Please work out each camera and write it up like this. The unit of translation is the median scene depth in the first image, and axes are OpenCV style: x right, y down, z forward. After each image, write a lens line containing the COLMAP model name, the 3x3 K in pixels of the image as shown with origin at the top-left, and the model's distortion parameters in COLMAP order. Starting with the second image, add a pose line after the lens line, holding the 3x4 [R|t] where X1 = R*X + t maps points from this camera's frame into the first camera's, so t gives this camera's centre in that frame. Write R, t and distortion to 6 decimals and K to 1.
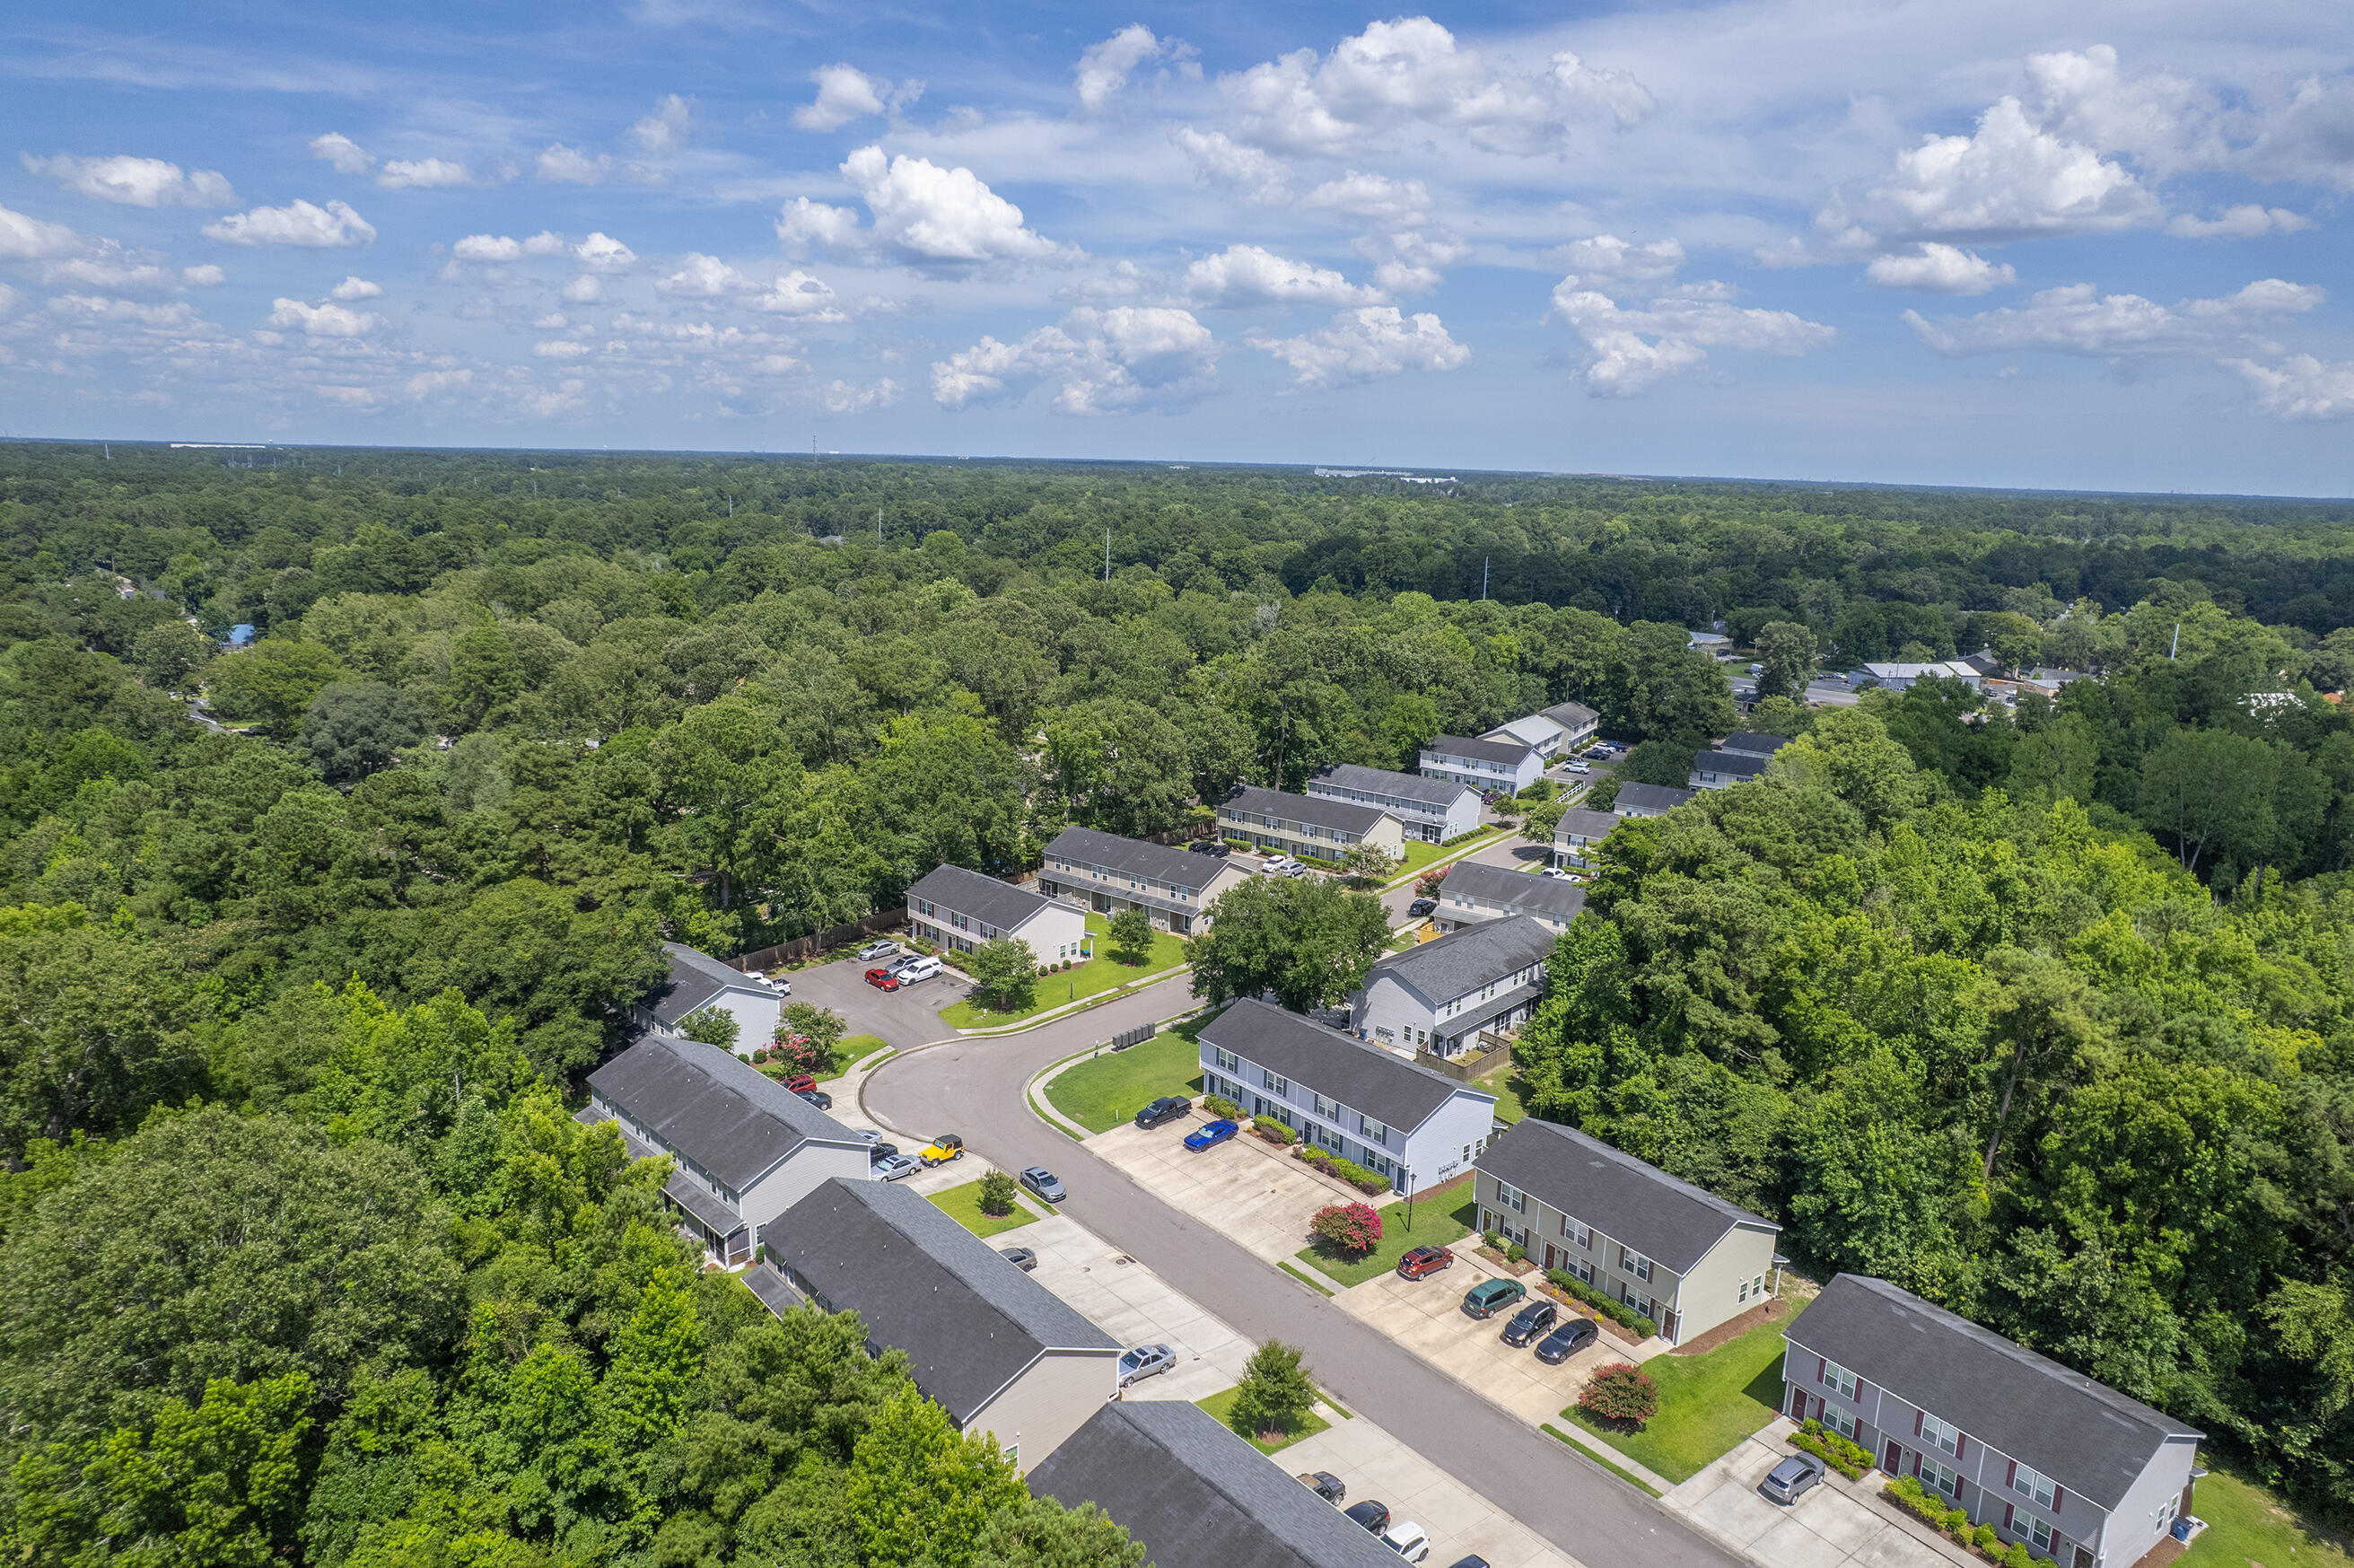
lens RADIAL K [[1502.4, 0, 1191.2], [0, 1502.4, 800.2], [0, 0, 1]] dist [-0.071464, 0.064129]
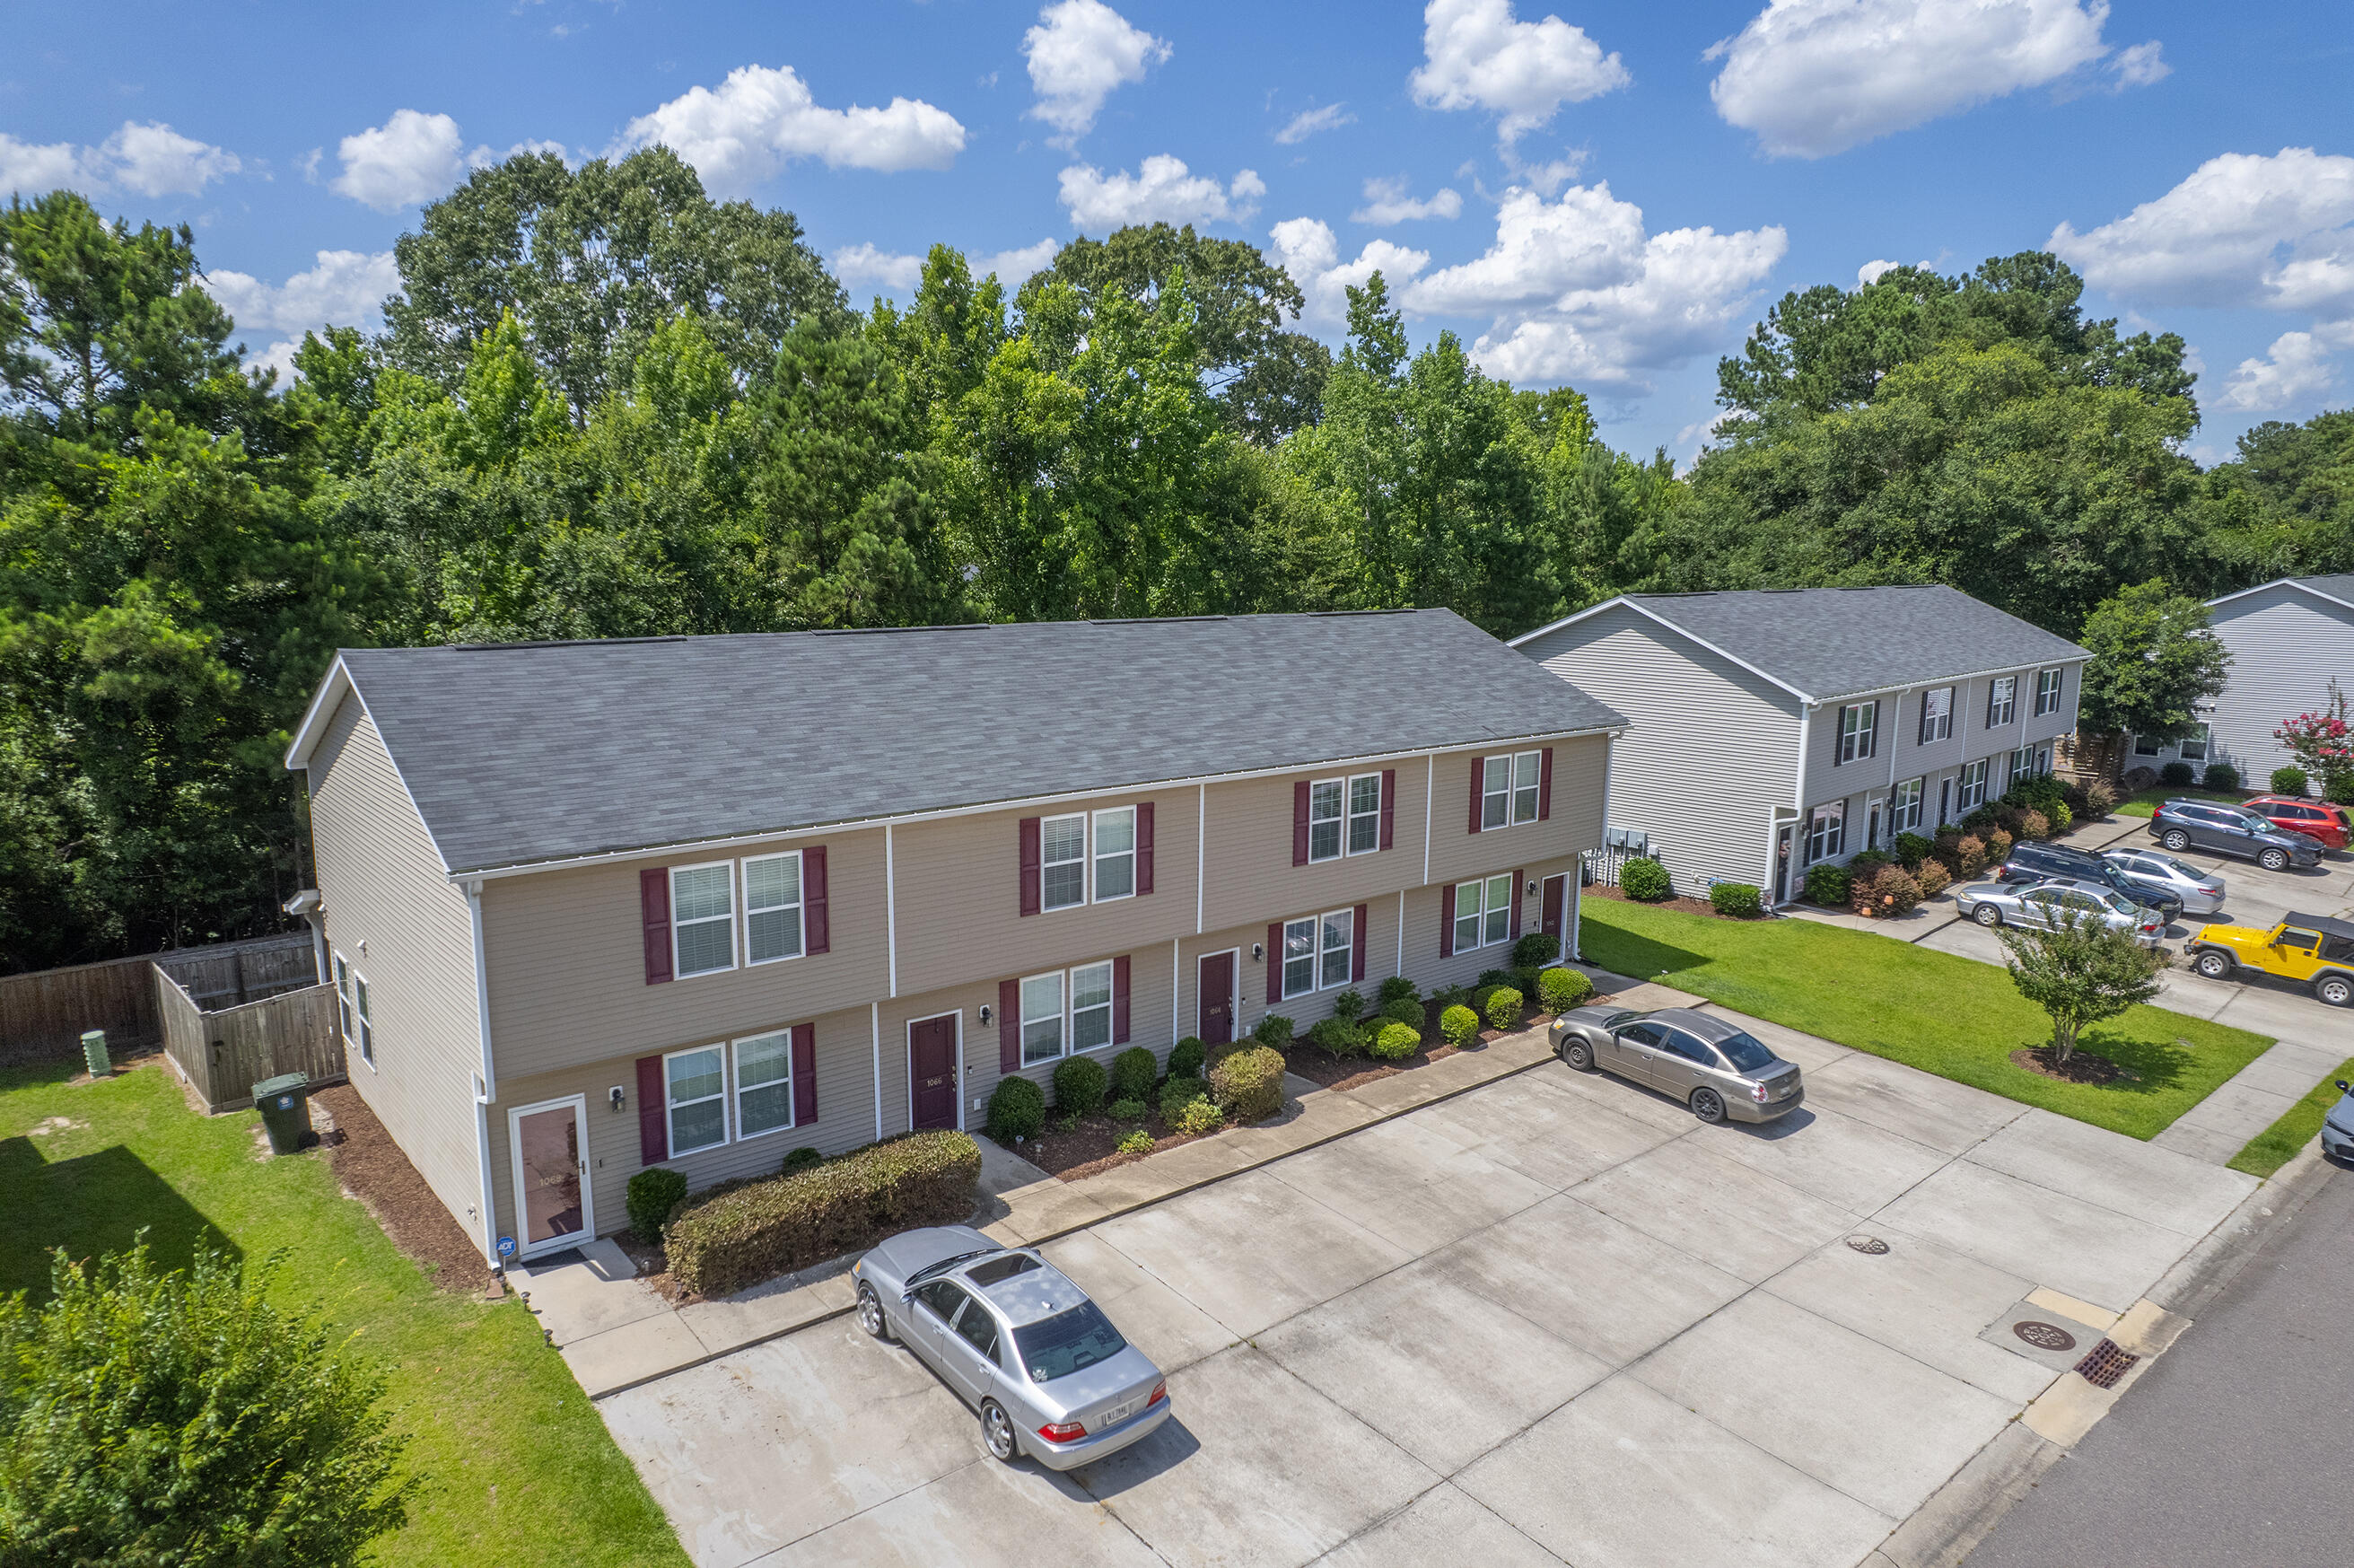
lens RADIAL K [[1502.4, 0, 1181.1], [0, 1502.4, 802.9], [0, 0, 1]] dist [-0.071464, 0.064129]
pose [[-0.005701, 0.152059, -0.988355, 0.108610], [-0.239973, 0.959281, 0.148970, 0.203515], [0.970763, 0.238028, 0.031022, 0.731296]]
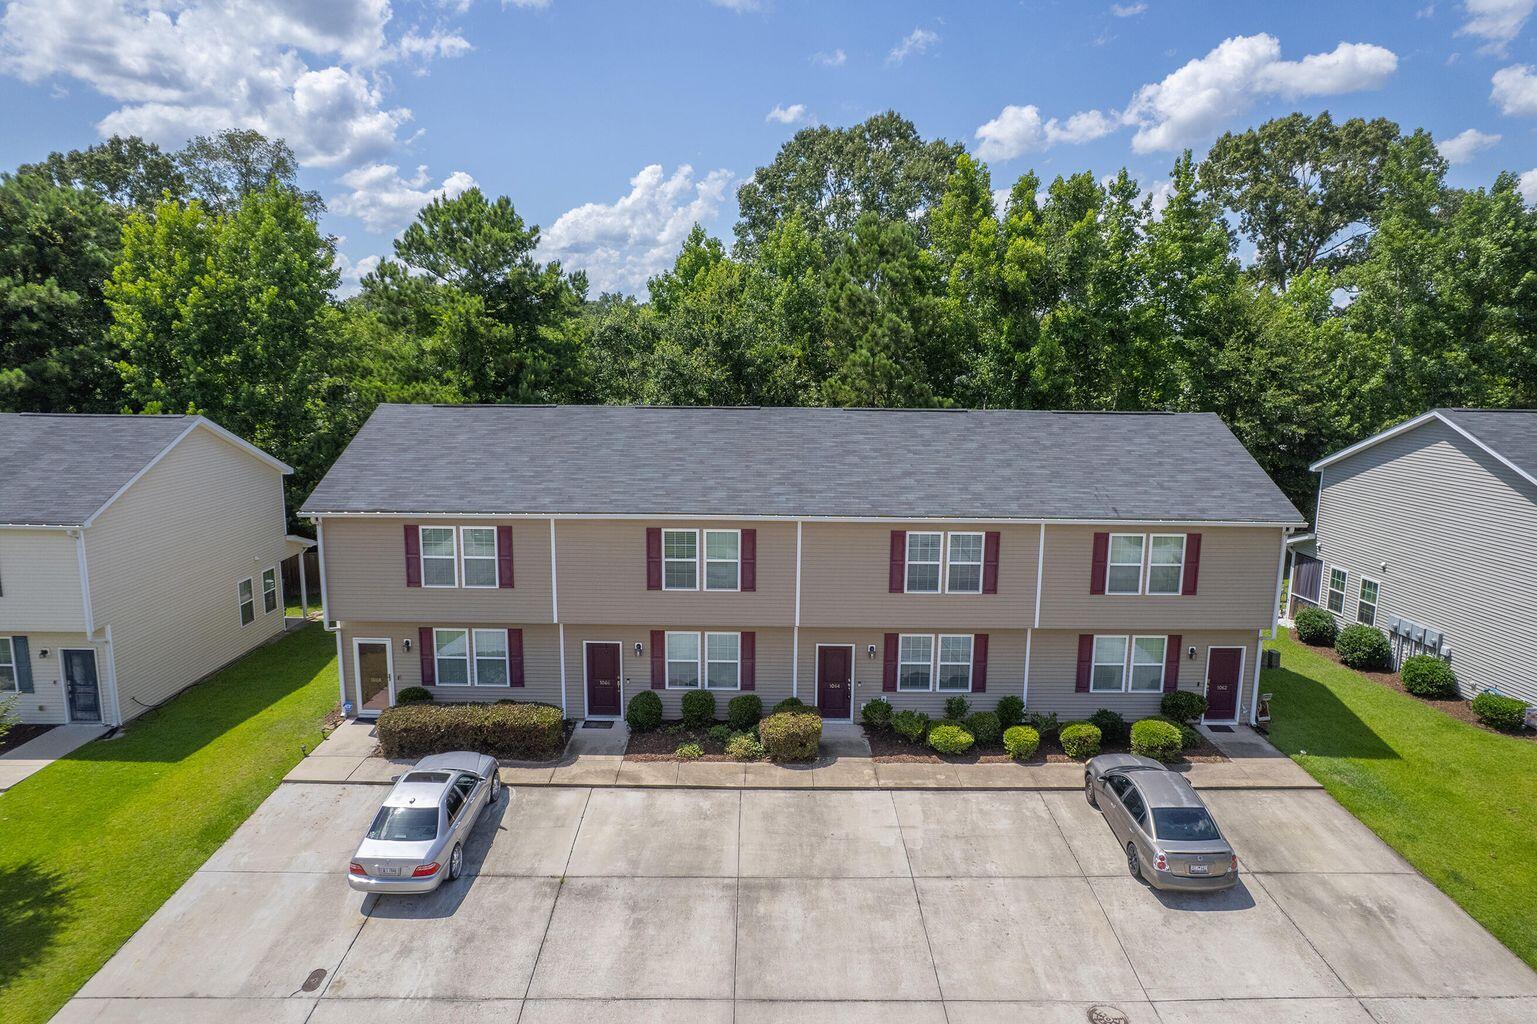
lens RADIAL K [[980.9, 0, 773.3], [0, 980.9, 520.5], [0, 0, 1]] dist [-0.071464, 0.064129]
pose [[-0.647132, 0.098102, -0.756040, 0.053590], [-0.201276, 0.934517, 0.293542, 0.175636], [0.735329, 0.342133, -0.585010, 0.847432]]
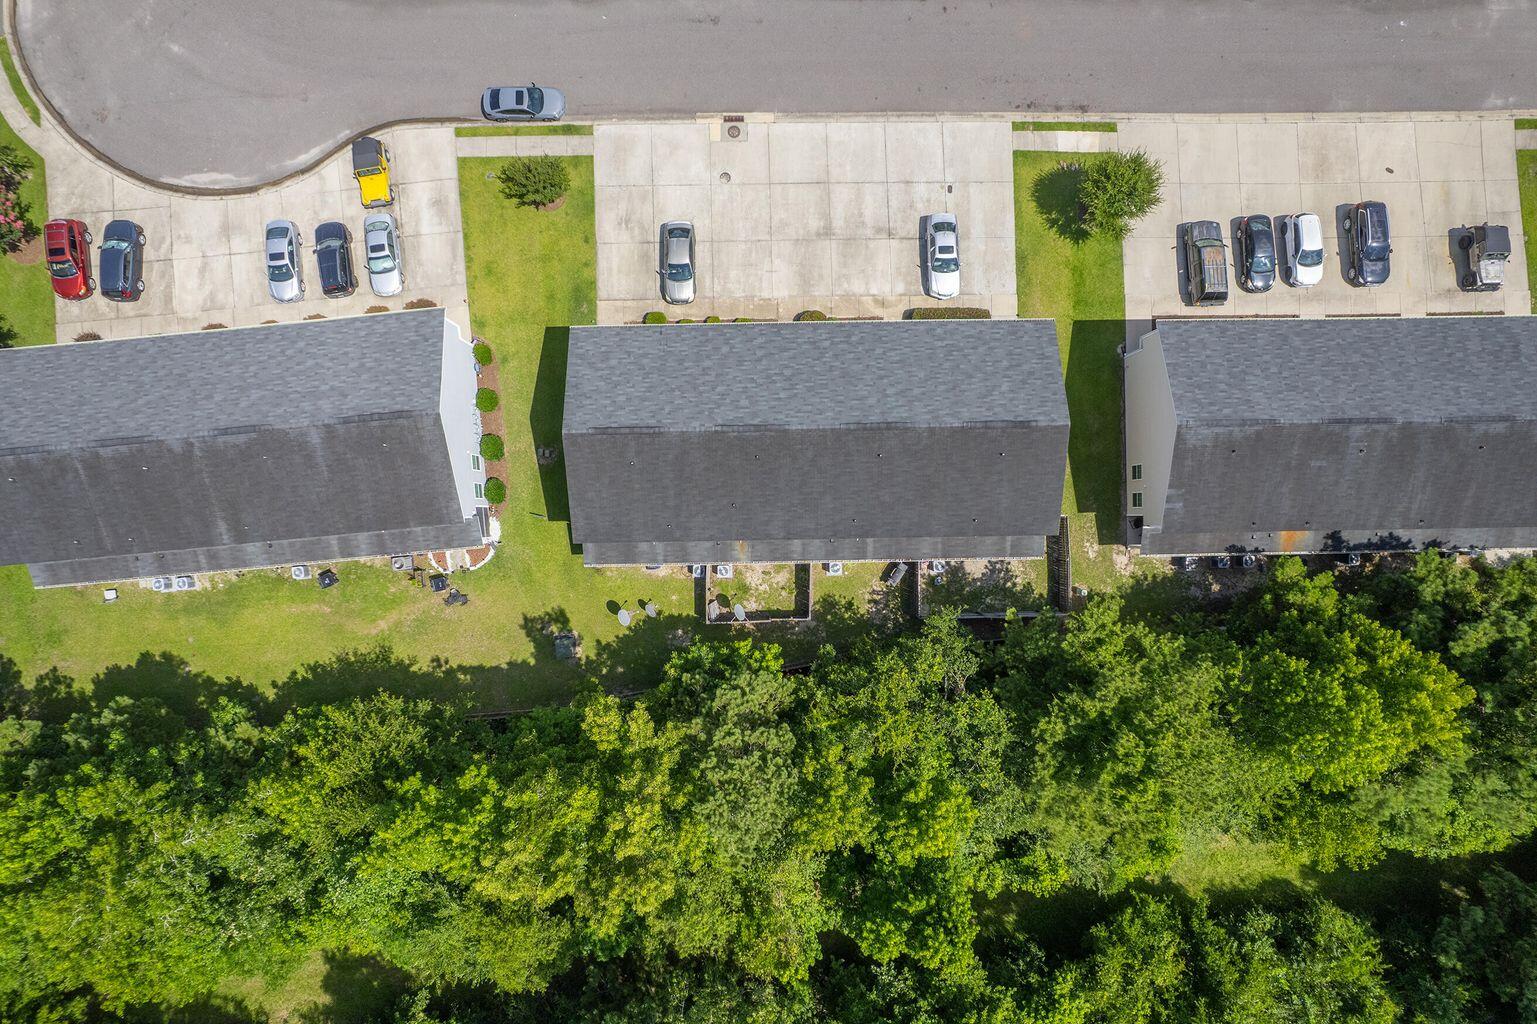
lens RADIAL K [[980.9, 0, 774.8], [0, 980.9, 521.9], [0, 0, 1]] dist [-0.071464, 0.064129]
pose [[0.635485, -0.771640, -0.027034, -0.152776], [0.186452, 0.119387, 0.975183, -0.147180], [-0.749262, -0.624755, 0.219743, 0.617281]]
